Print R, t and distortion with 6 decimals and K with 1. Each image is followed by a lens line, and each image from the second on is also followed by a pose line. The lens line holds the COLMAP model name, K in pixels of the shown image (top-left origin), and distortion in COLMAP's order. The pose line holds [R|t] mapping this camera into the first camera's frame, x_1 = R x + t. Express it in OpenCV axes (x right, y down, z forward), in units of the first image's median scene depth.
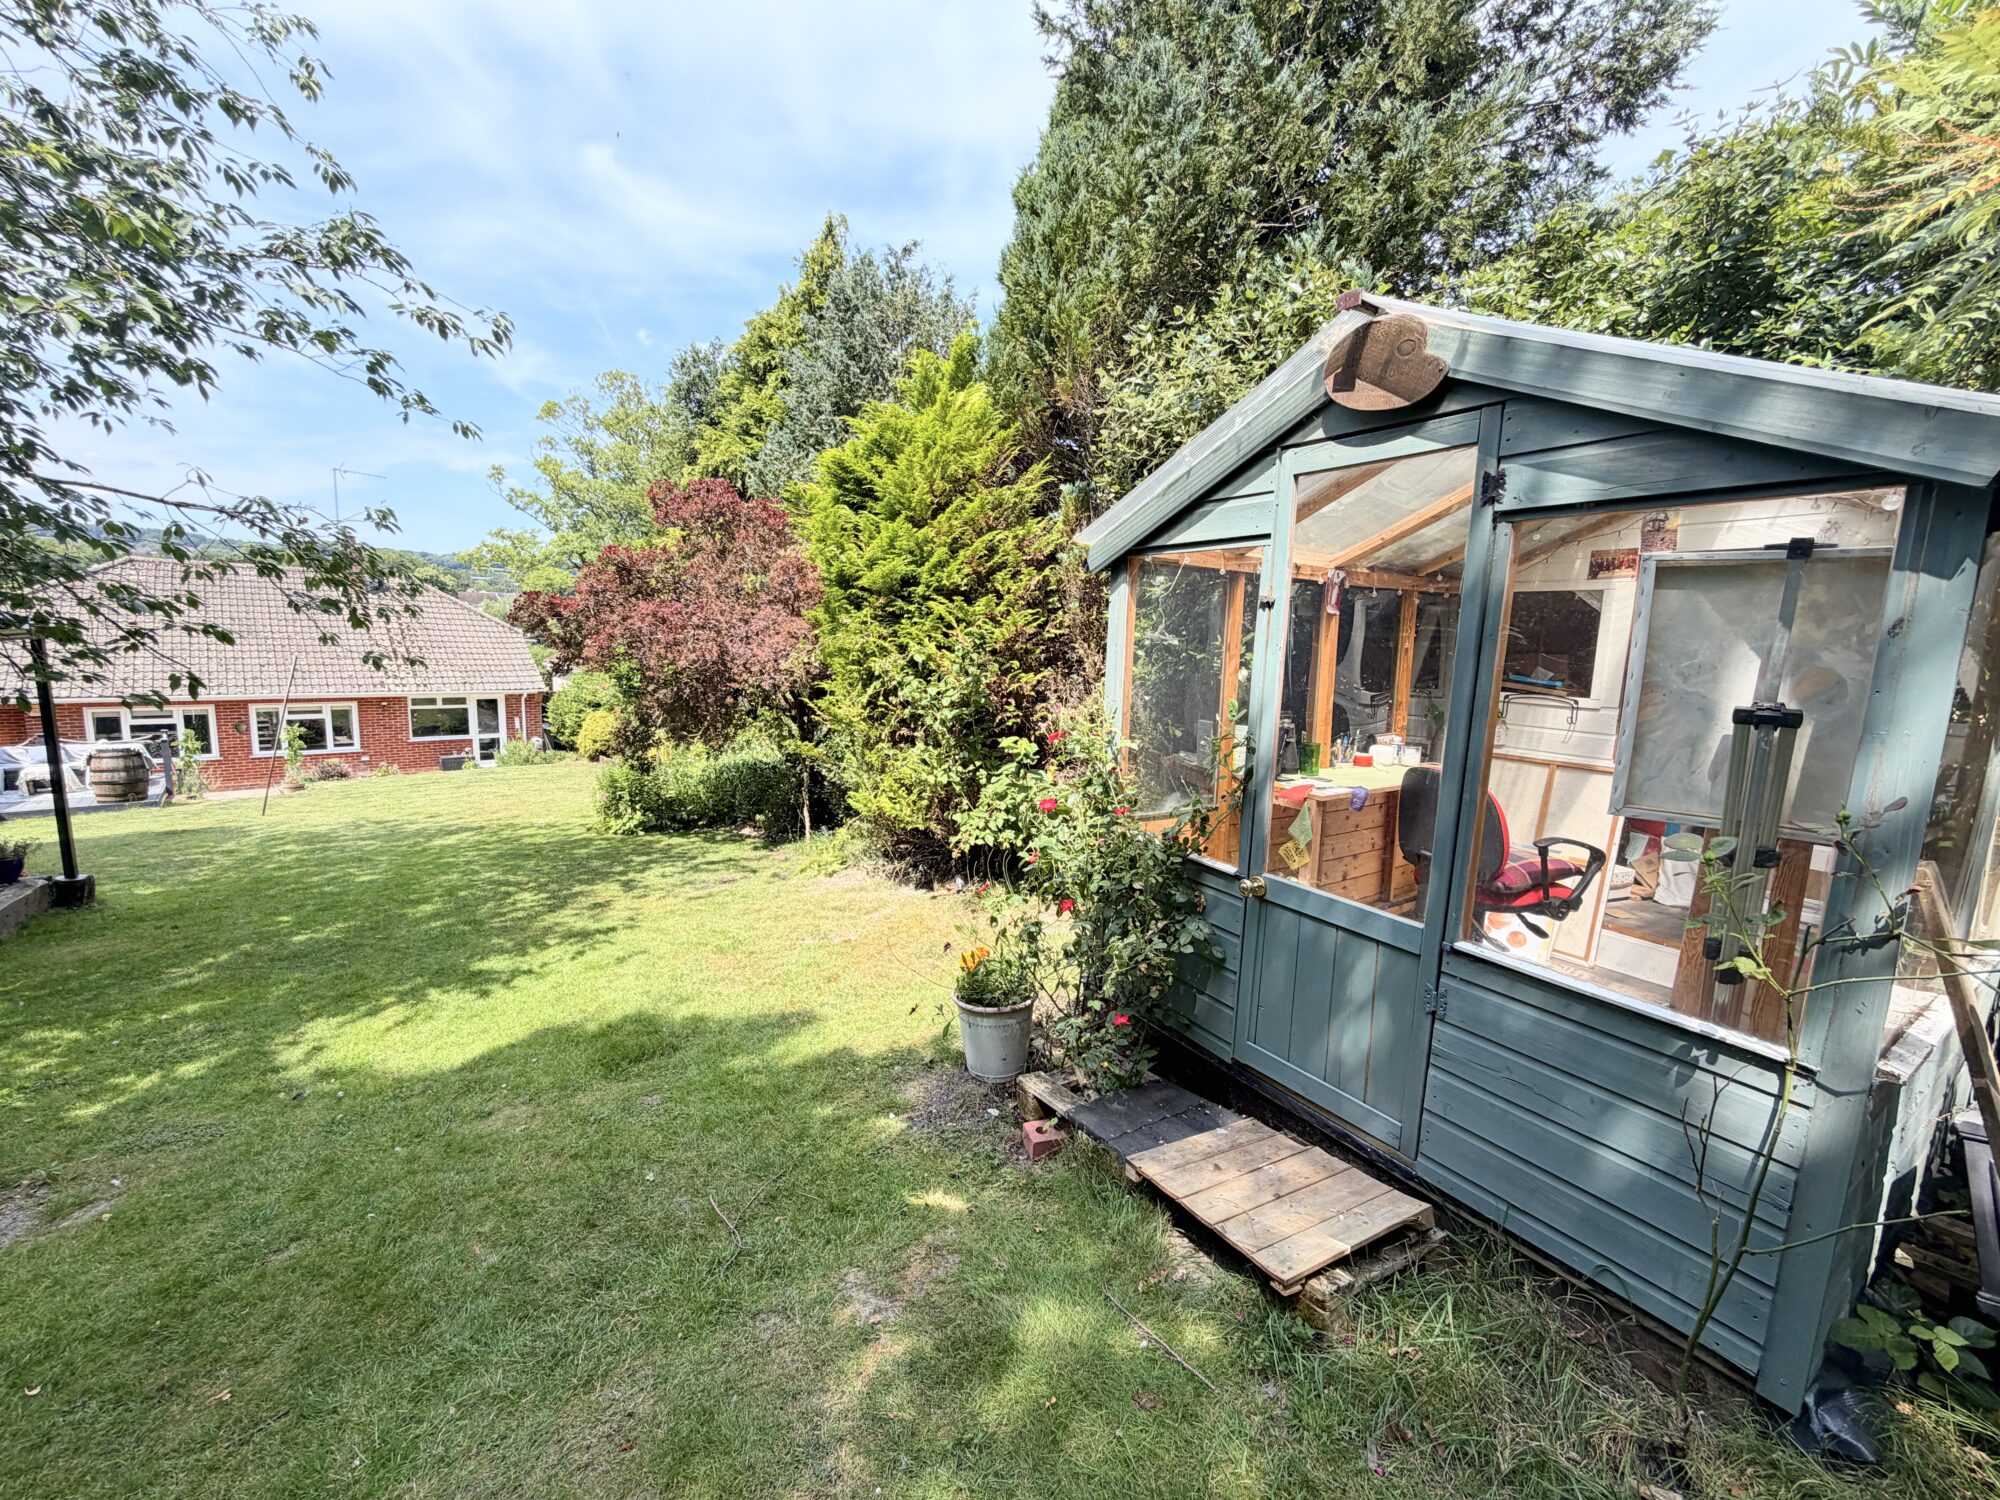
lens RADIAL K [[798.9, 0, 992.8], [0, 798.9, 757.7], [0, 0, 1]] dist [-0.000021, 0.000161]
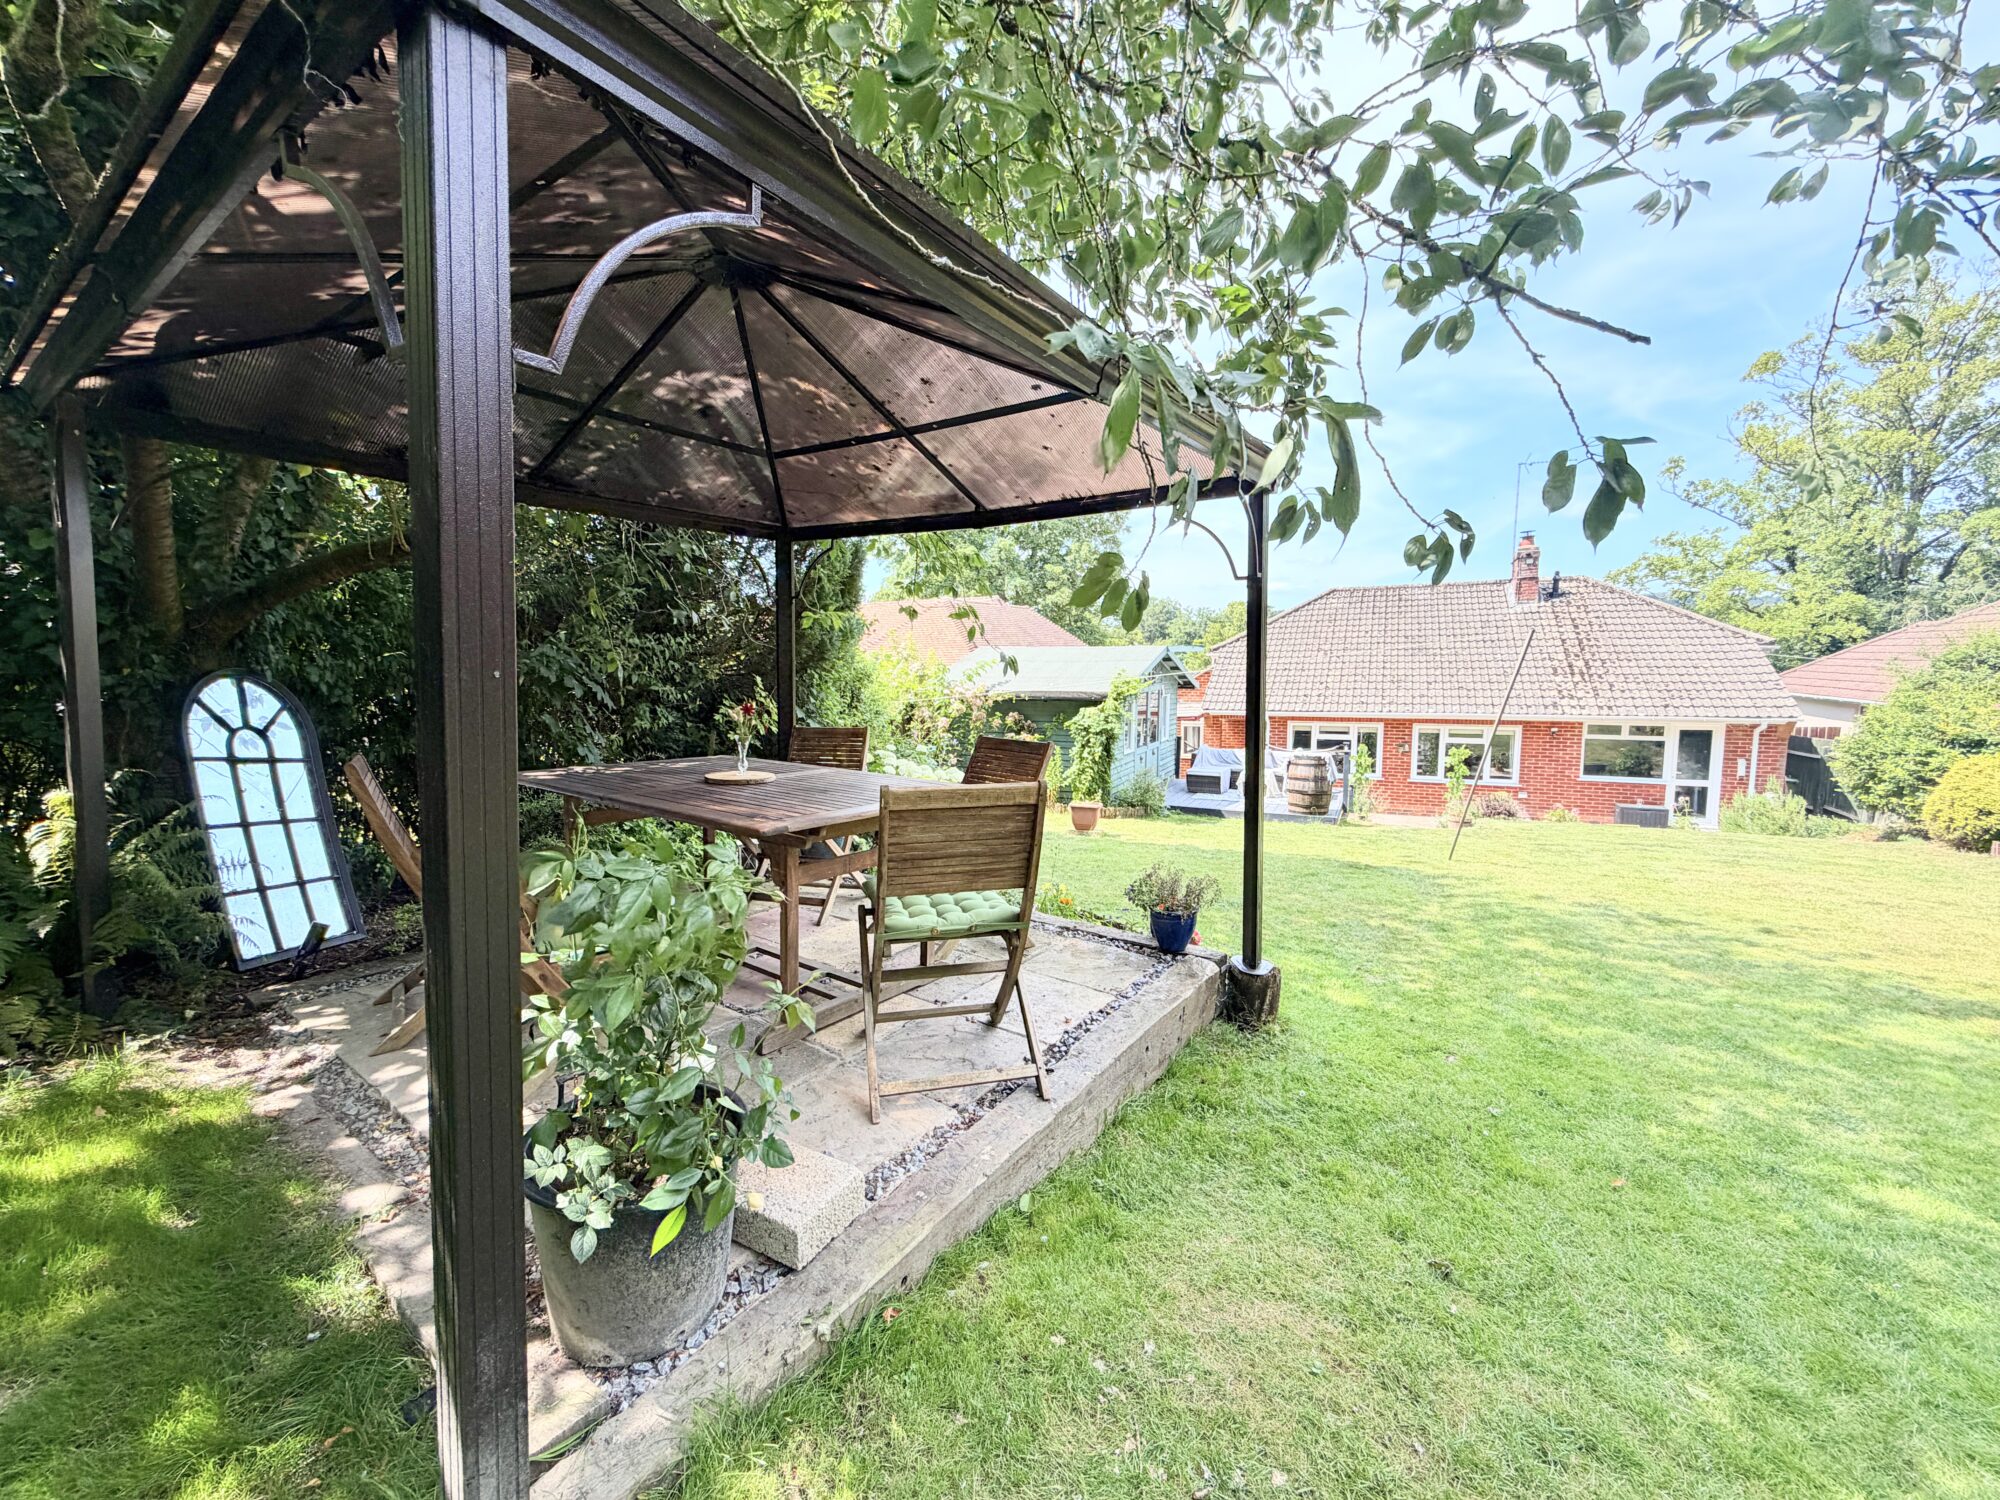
lens RADIAL K [[798.9, 0, 998.2], [0, 798.9, 752.8], [0, 0, 1]] dist [-0.000021, 0.000161]
pose [[0.368151, 0.059682, -0.927849, -0.244348], [-0.118659, 0.992793, 0.016778, 0.007813], [0.922163, 0.103921, 0.372579, 0.211646]]
